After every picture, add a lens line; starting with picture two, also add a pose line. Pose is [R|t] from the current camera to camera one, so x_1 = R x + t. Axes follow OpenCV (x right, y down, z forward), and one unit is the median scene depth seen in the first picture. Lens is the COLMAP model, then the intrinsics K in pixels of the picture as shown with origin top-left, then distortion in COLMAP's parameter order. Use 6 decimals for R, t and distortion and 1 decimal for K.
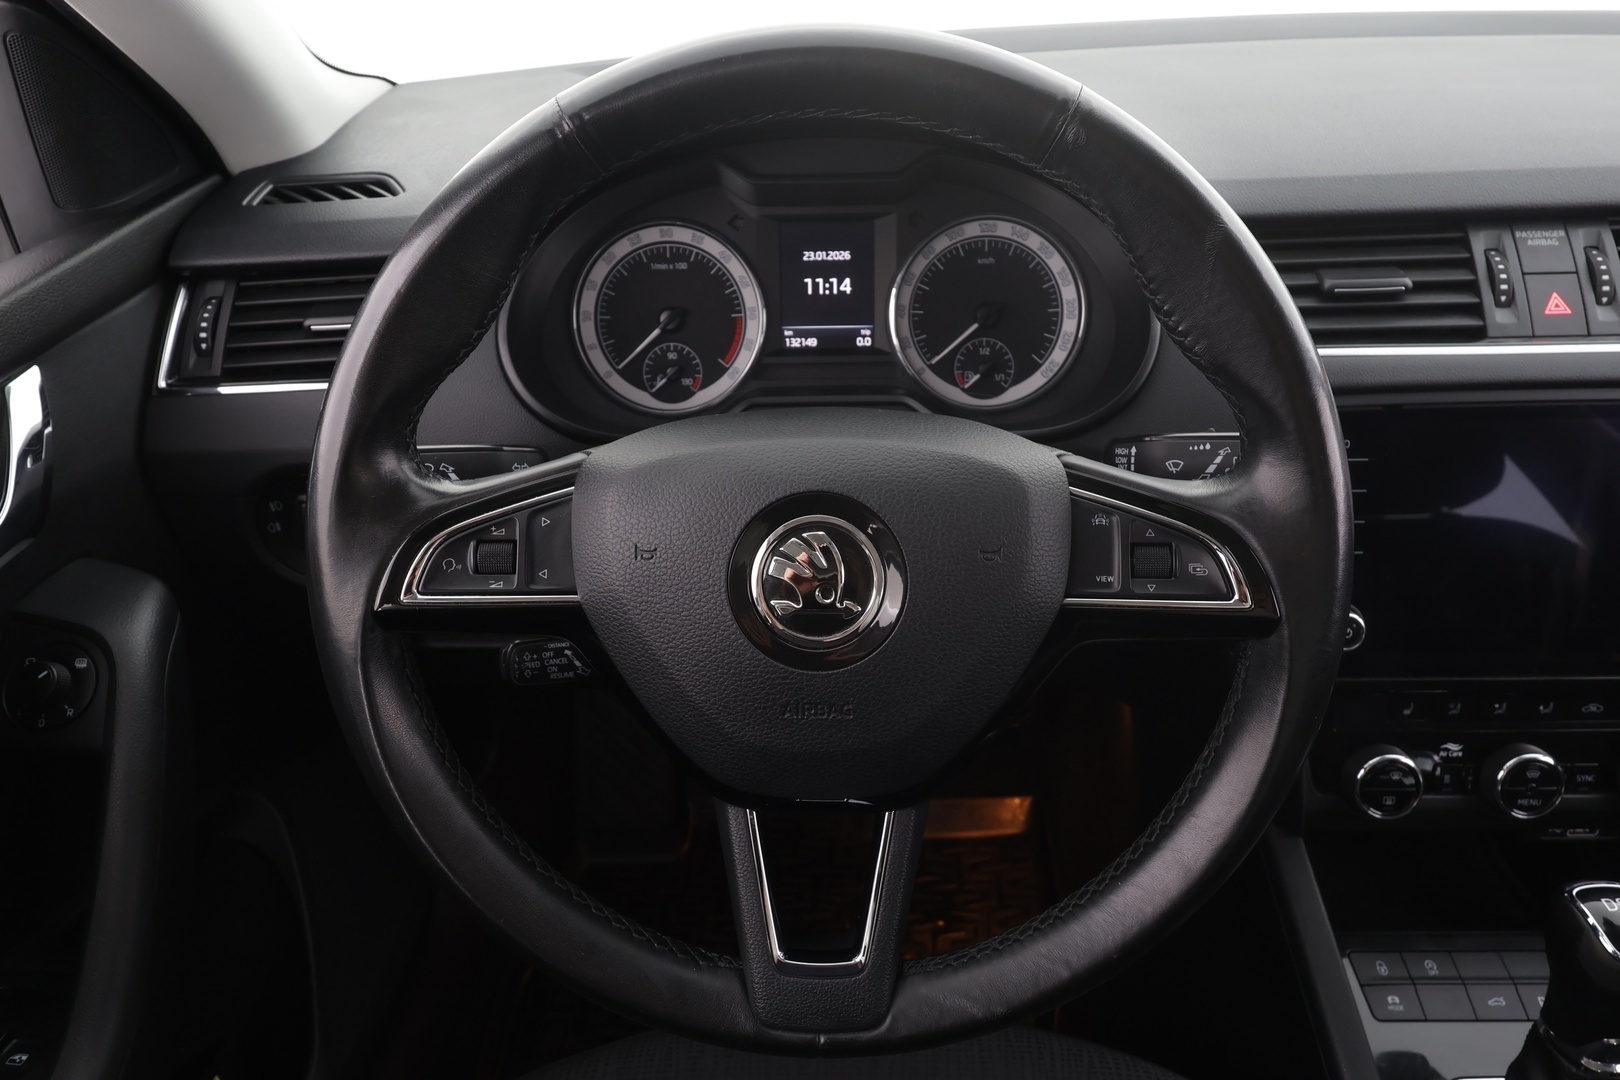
lens RADIAL K [[1048.8, 0, 809.6], [0, 1048.8, 543.7], [0, 0, 1]] dist [-0.002354, 0.000888]
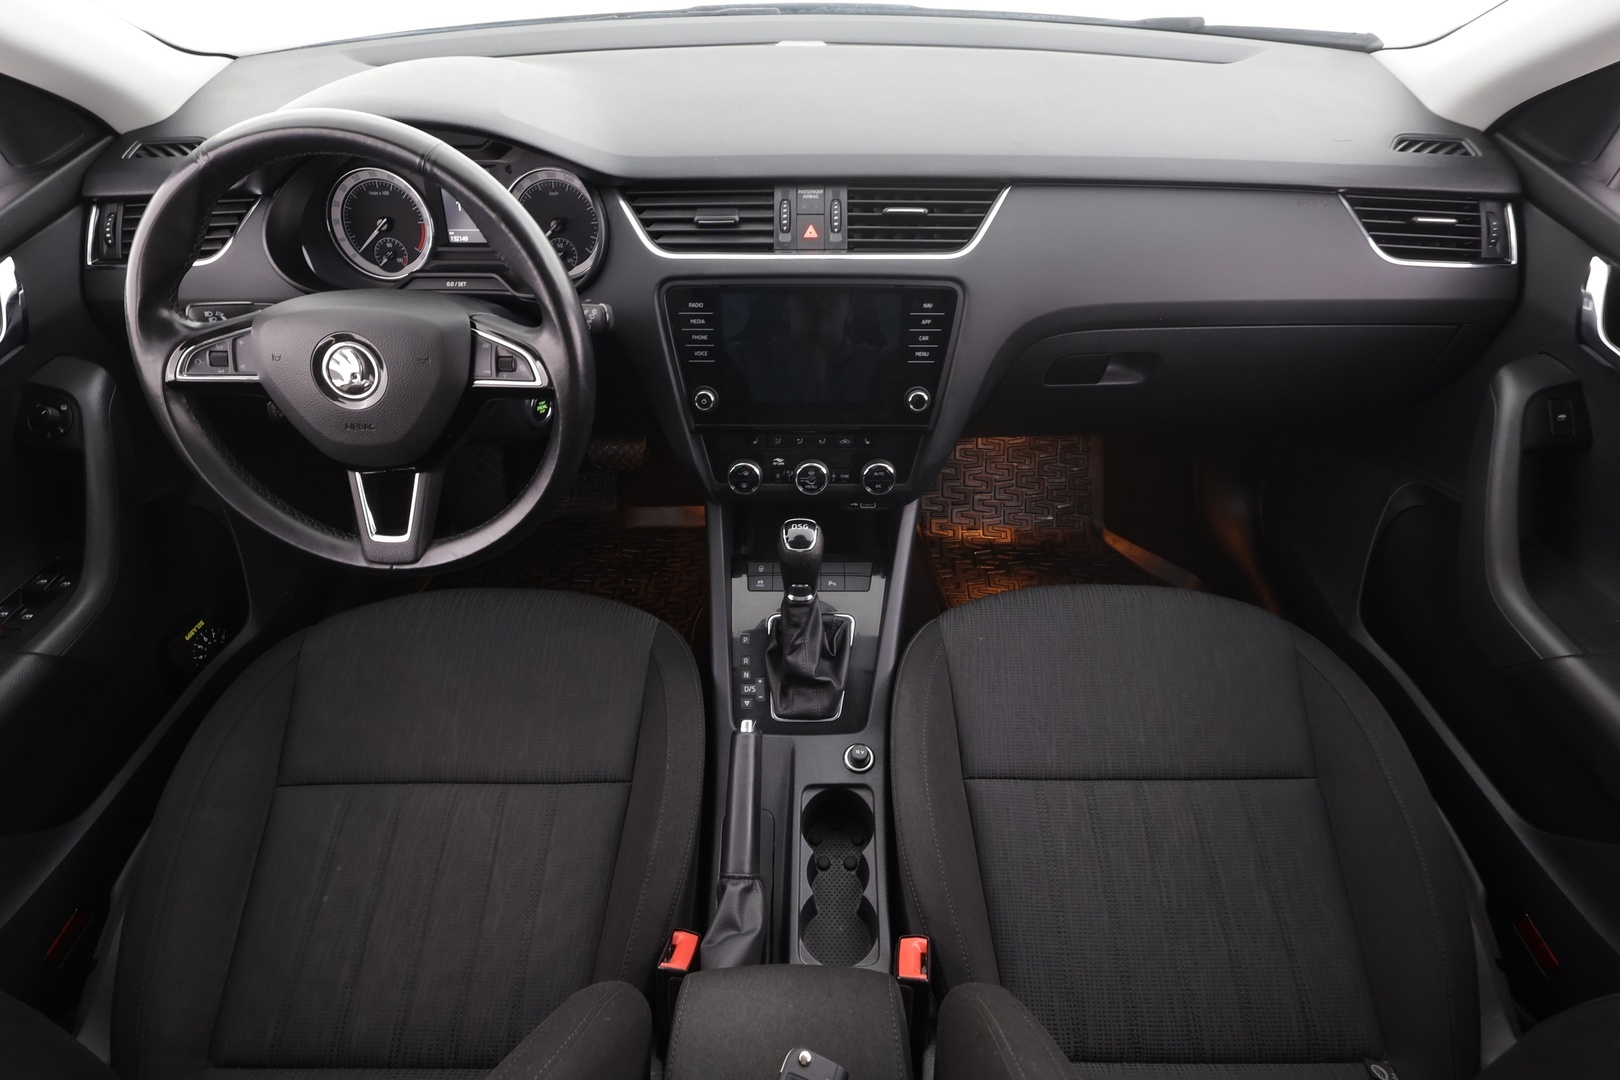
lens RADIAL K [[805.4, 0, 810.0], [0, 805.4, 540.0], [0, 0, 1]] dist [-0.003432, 0.001452]
pose [[0.999666, 0.008212, 0.024493, 0.656045], [-0.013714, 0.972201, 0.233747, -0.021124], [-0.021893, -0.234005, 0.971989, -0.566411]]
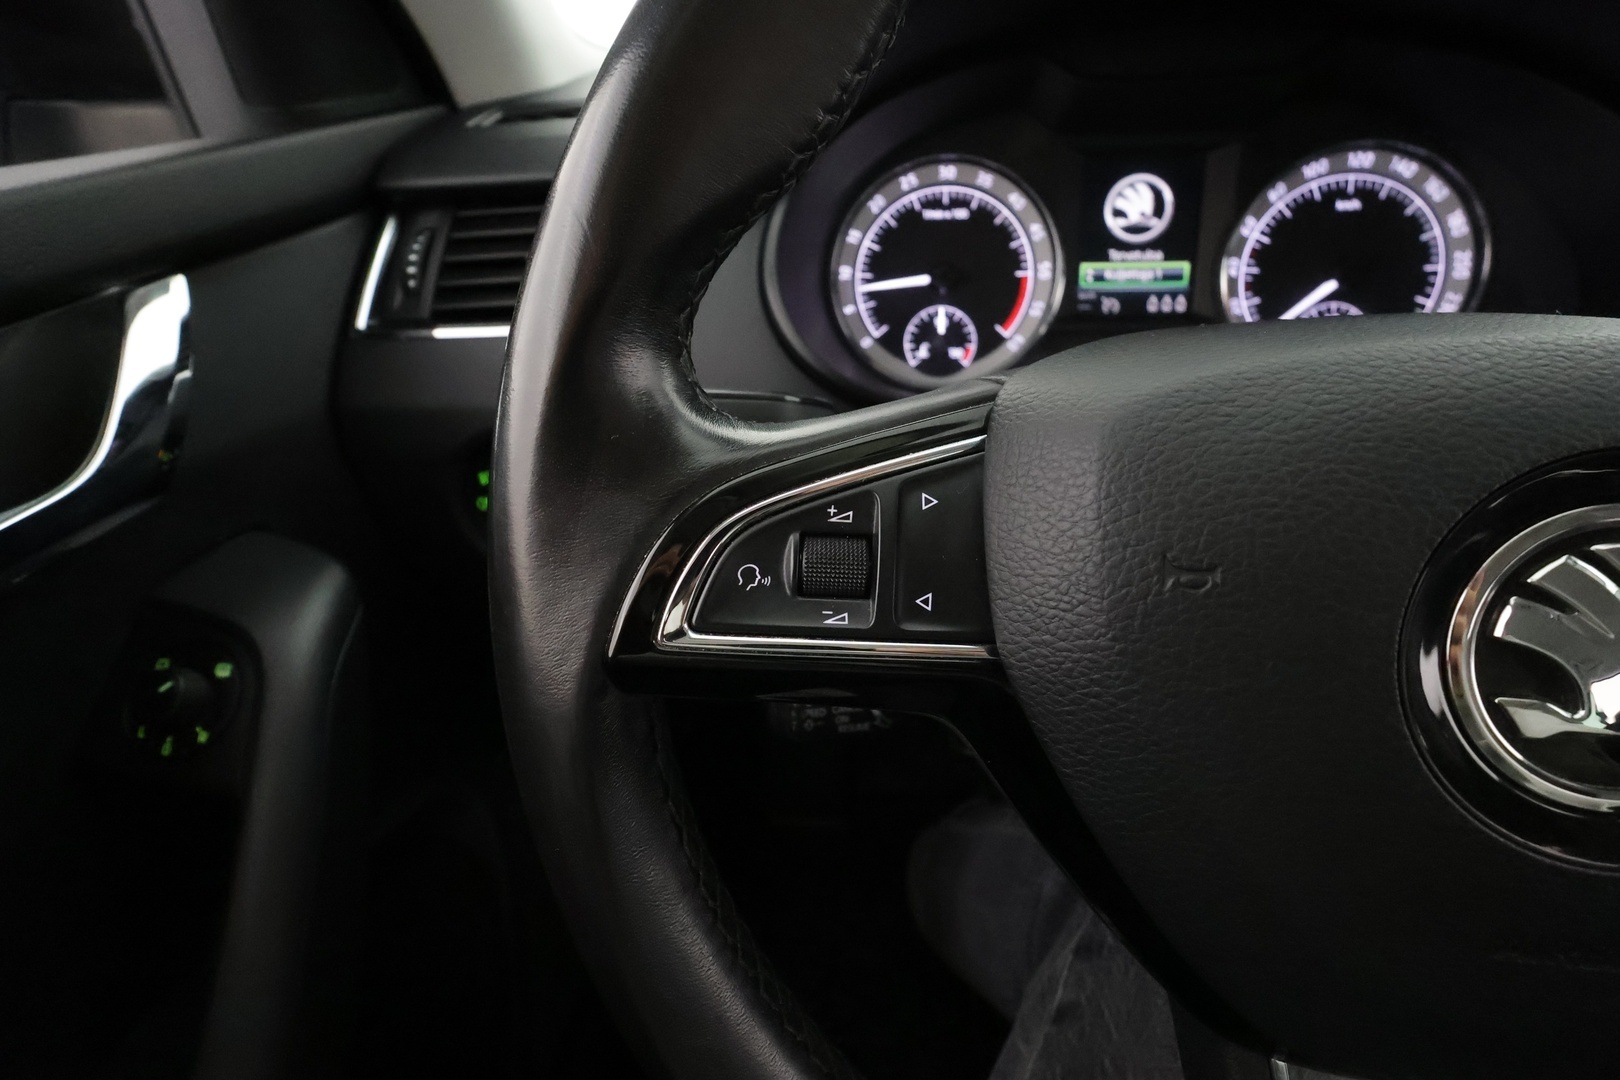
lens RADIAL K [[735.8, 0, 805.3], [0, 735.8, 537.9], [0, 0, 1]] dist [-0.005991, -0.000324]
pose [[0.993614, 0.041363, -0.104978, -0.196838], [-0.041143, 0.999144, 0.004268, -0.001255], [0.105065, 0.000078, 0.994465, 0.451673]]
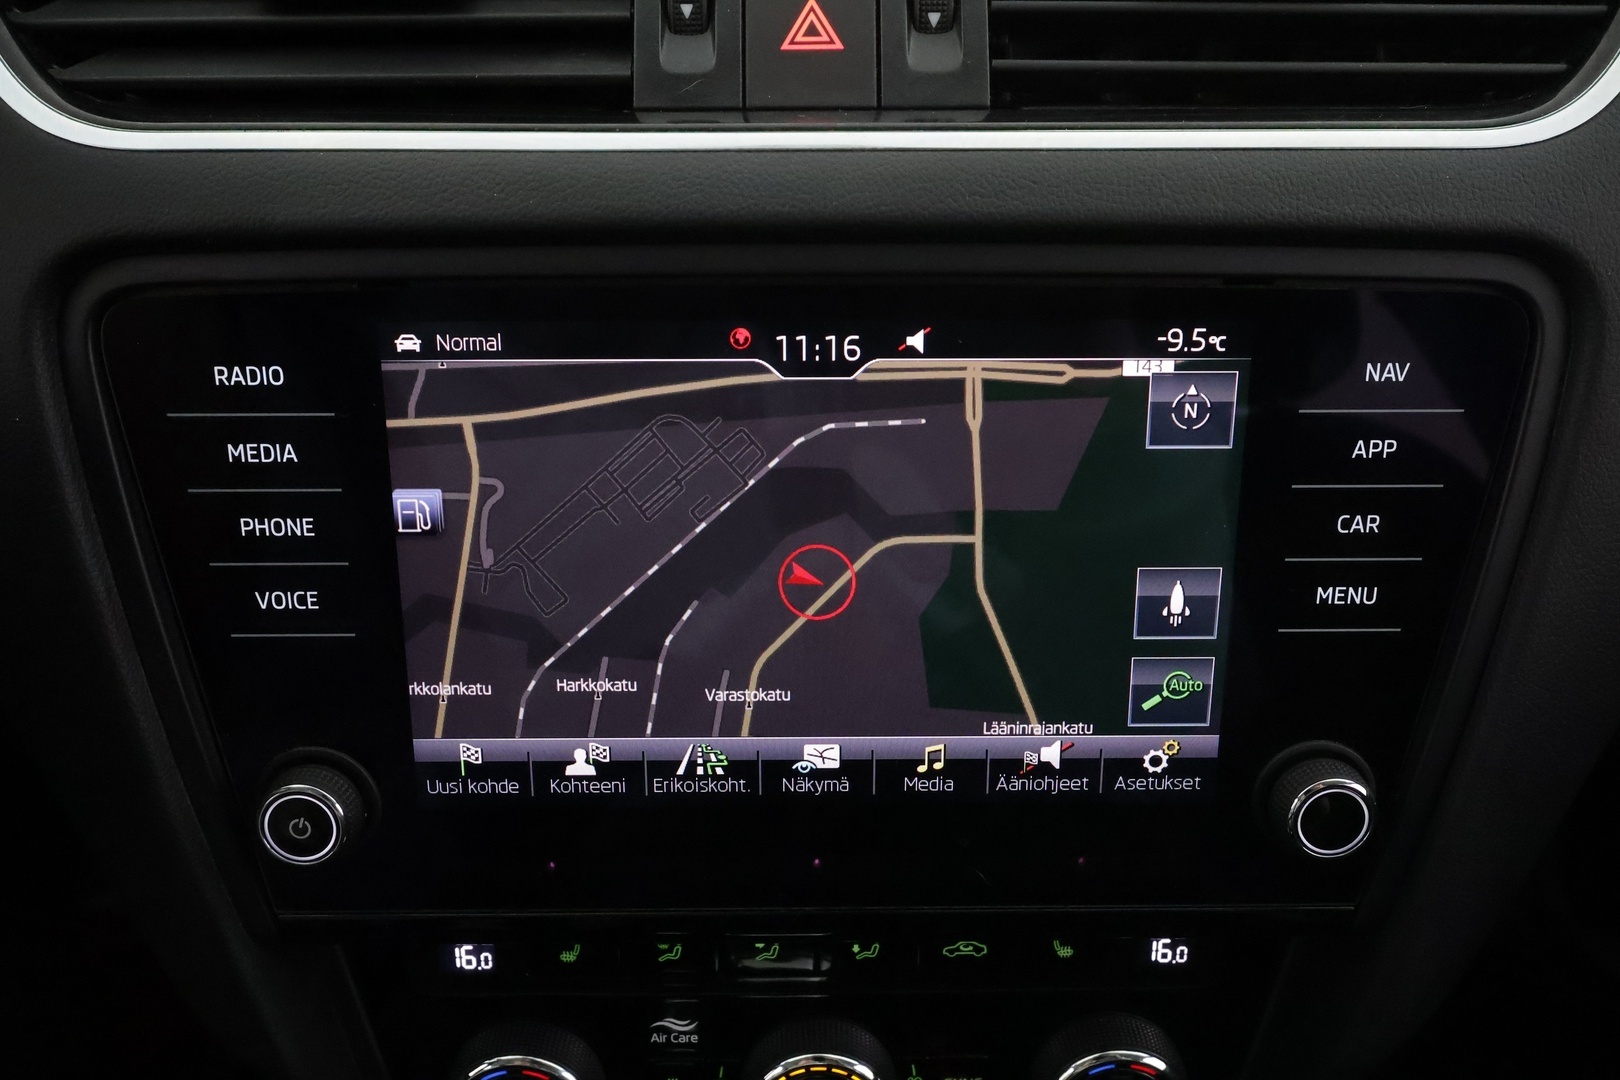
lens RADIAL K [[1273.9, 0, 810.0], [0, 1273.9, 540.0], [0, 0, 1]] dist [-0.000595, 0.005888]
pose [[0.999142, 0.003338, 0.041273, 0.668728], [-0.008011, 0.993497, 0.113579, -0.086097], [-0.040626, -0.113813, 0.992671, 0.477498]]
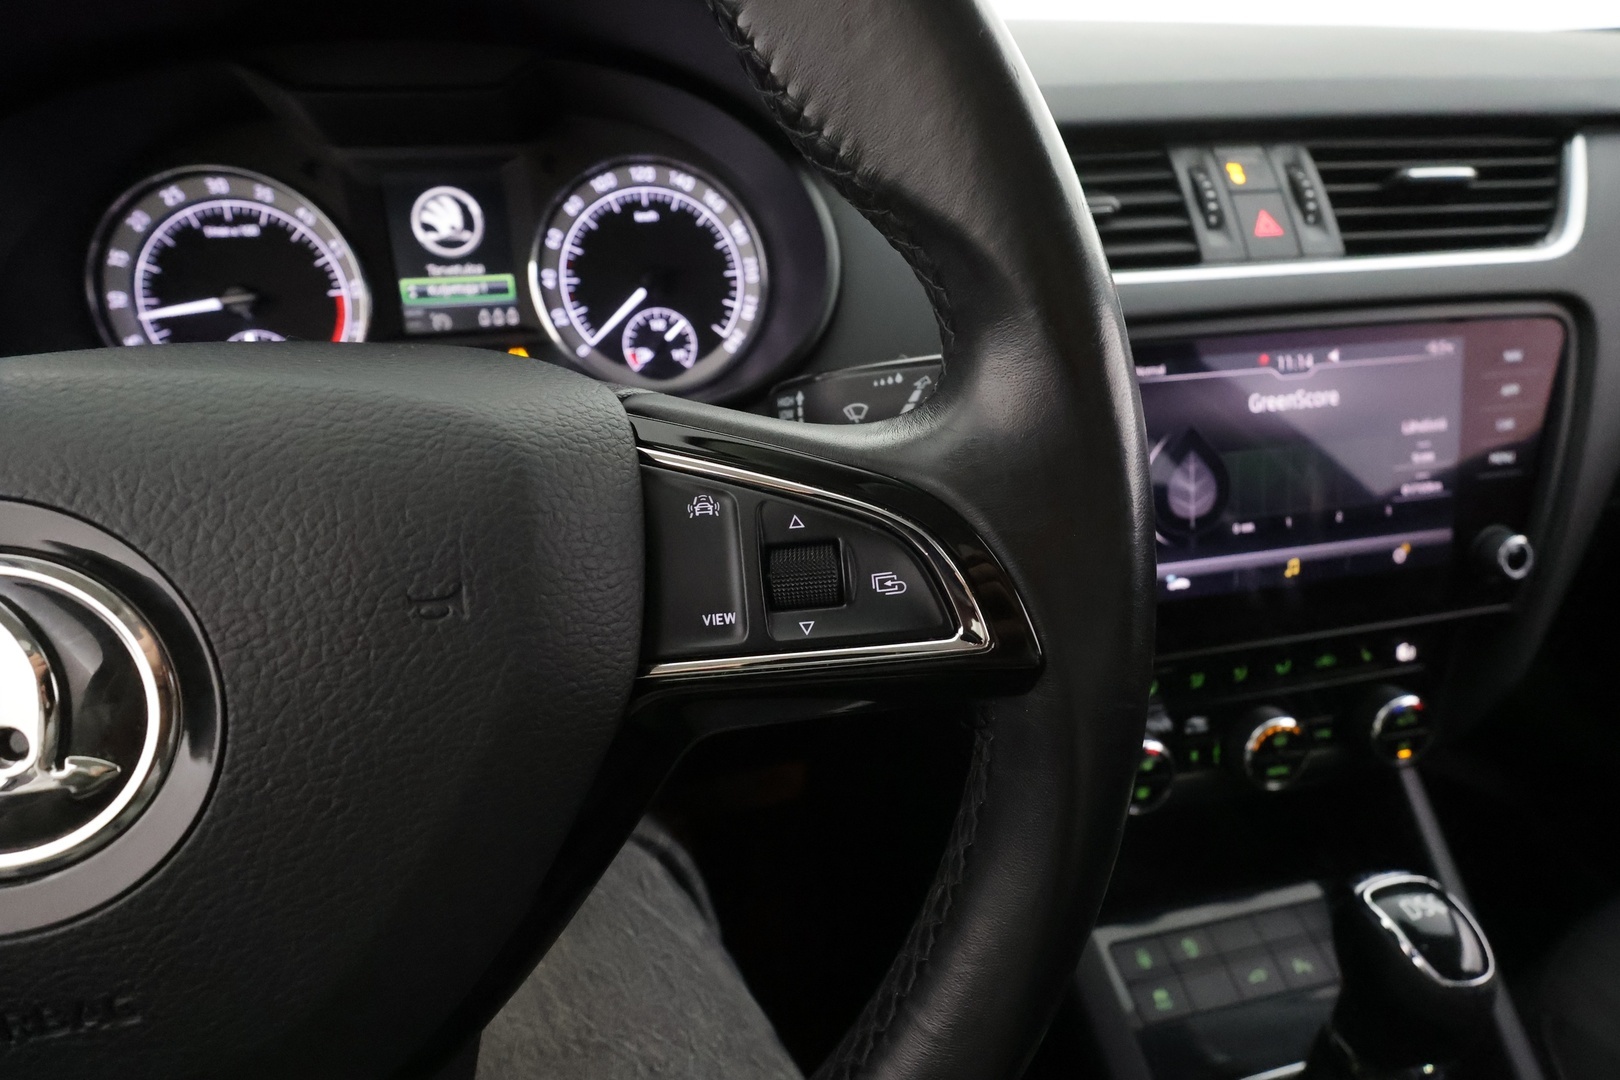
lens RADIAL K [[744.5, 0, 810.0], [0, 744.5, 540.0], [0, 0, 1]] dist [-0.001758, -0.000240]
pose [[0.977405, -0.095596, 0.188521, 0.179164], [0.095466, 0.995385, 0.009793, -0.003109], [-0.188587, 0.008425, 0.982020, 0.435801]]
